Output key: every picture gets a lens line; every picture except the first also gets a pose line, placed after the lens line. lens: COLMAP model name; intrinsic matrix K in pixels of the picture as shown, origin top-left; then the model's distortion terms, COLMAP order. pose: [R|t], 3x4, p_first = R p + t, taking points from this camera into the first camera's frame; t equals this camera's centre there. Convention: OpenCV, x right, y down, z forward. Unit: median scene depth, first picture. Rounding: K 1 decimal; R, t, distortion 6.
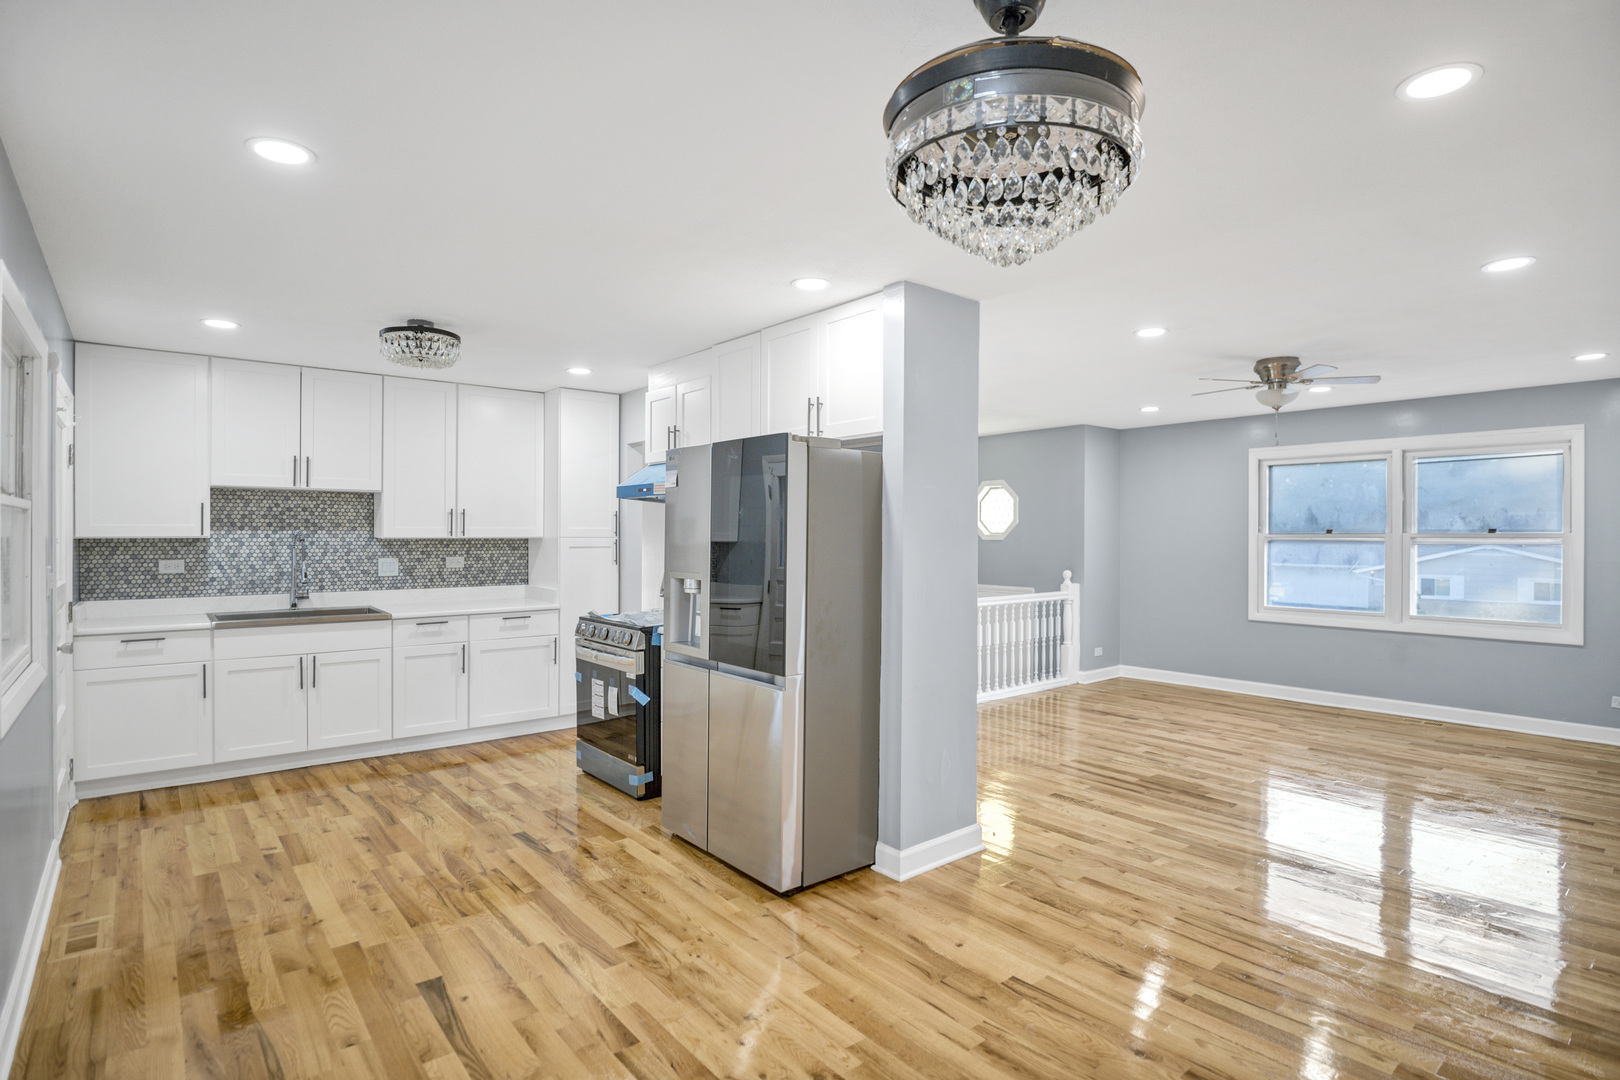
lens RADIAL K [[826.5, 0, 818.9], [0, 826.5, 531.2], [0, 0, 1]] dist [-0.048022, -0.001051]
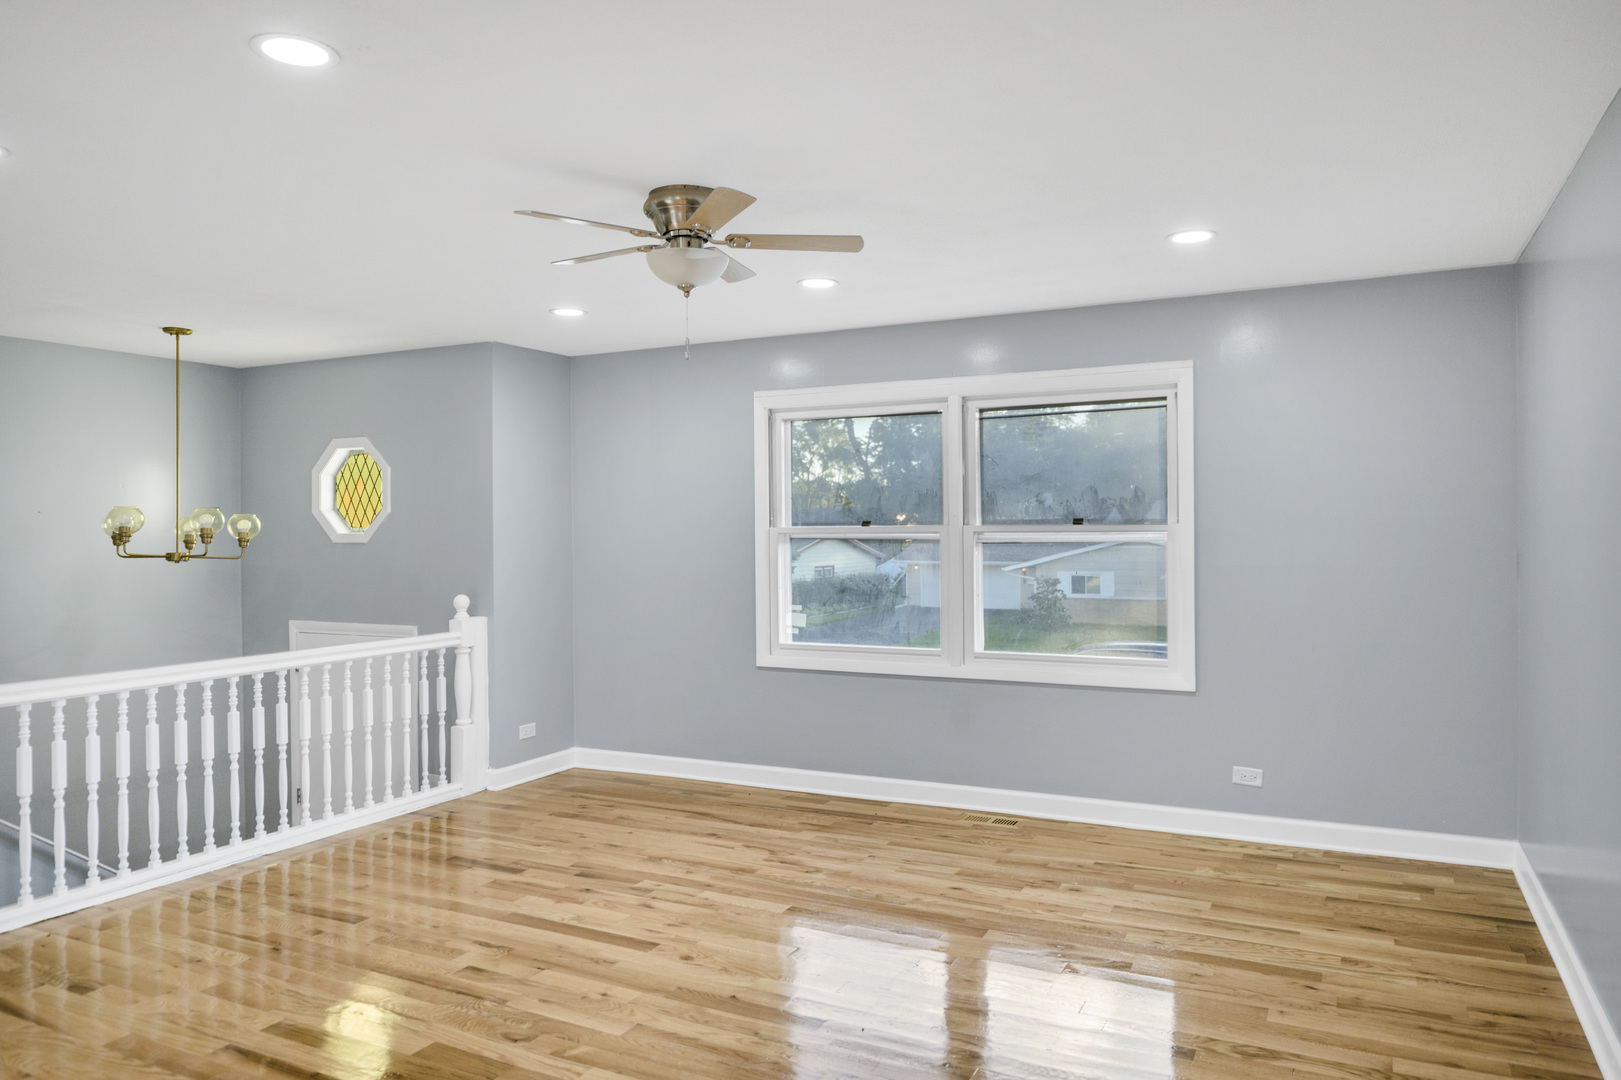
lens RADIAL K [[1080.7, 0, 810.6], [0, 1080.7, 537.5], [0, 0, 1]] dist [0.002292, -0.005208]
pose [[0.919753, -0.012567, 0.392297, 0.231325], [0.008690, 0.999894, 0.011658, 0.000589], [-0.392402, -0.007314, 0.919765, 0.212246]]
